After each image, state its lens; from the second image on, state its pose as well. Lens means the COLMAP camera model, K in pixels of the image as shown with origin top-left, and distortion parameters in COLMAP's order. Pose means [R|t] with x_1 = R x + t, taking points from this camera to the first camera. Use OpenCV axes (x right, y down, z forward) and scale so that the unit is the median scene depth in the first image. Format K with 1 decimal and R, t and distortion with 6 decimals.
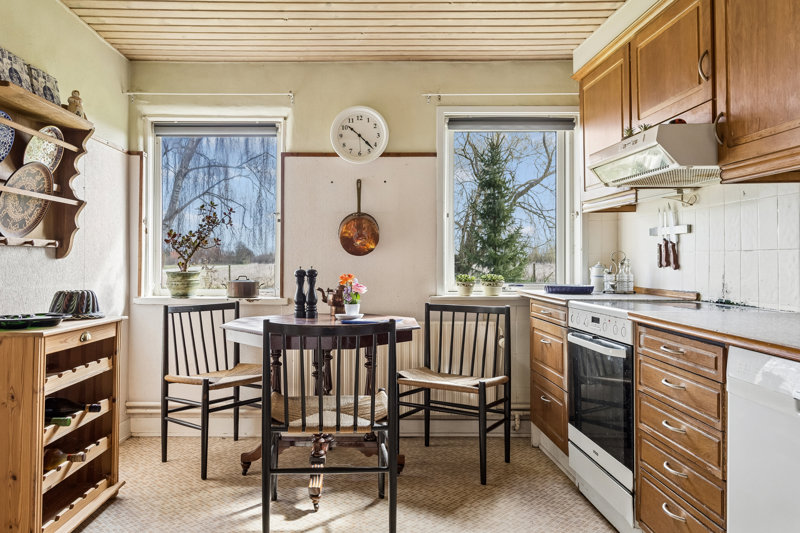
lens RADIAL K [[552.0, 0, 368.1], [0, 552.0, 254.1], [0, 0, 1]] dist [-0.004000, -0.000846]
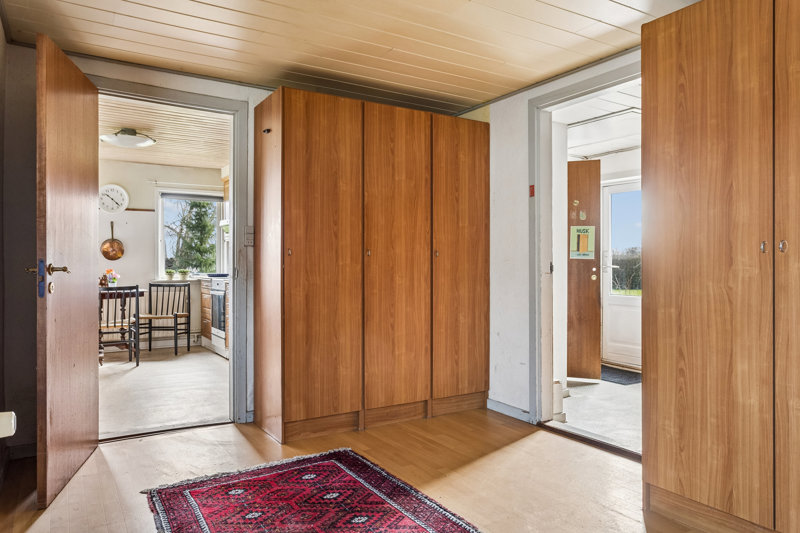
lens RADIAL K [[573.9, 0, 400.0], [0, 573.9, 266.5], [0, 0, 1]] dist [-0.005119, -0.003337]
pose [[0.863169, -0.005286, 0.504887, -0.170867], [-0.003278, 0.999865, 0.016072, -0.011813], [-0.504904, -0.015528, 0.863036, -1.348051]]
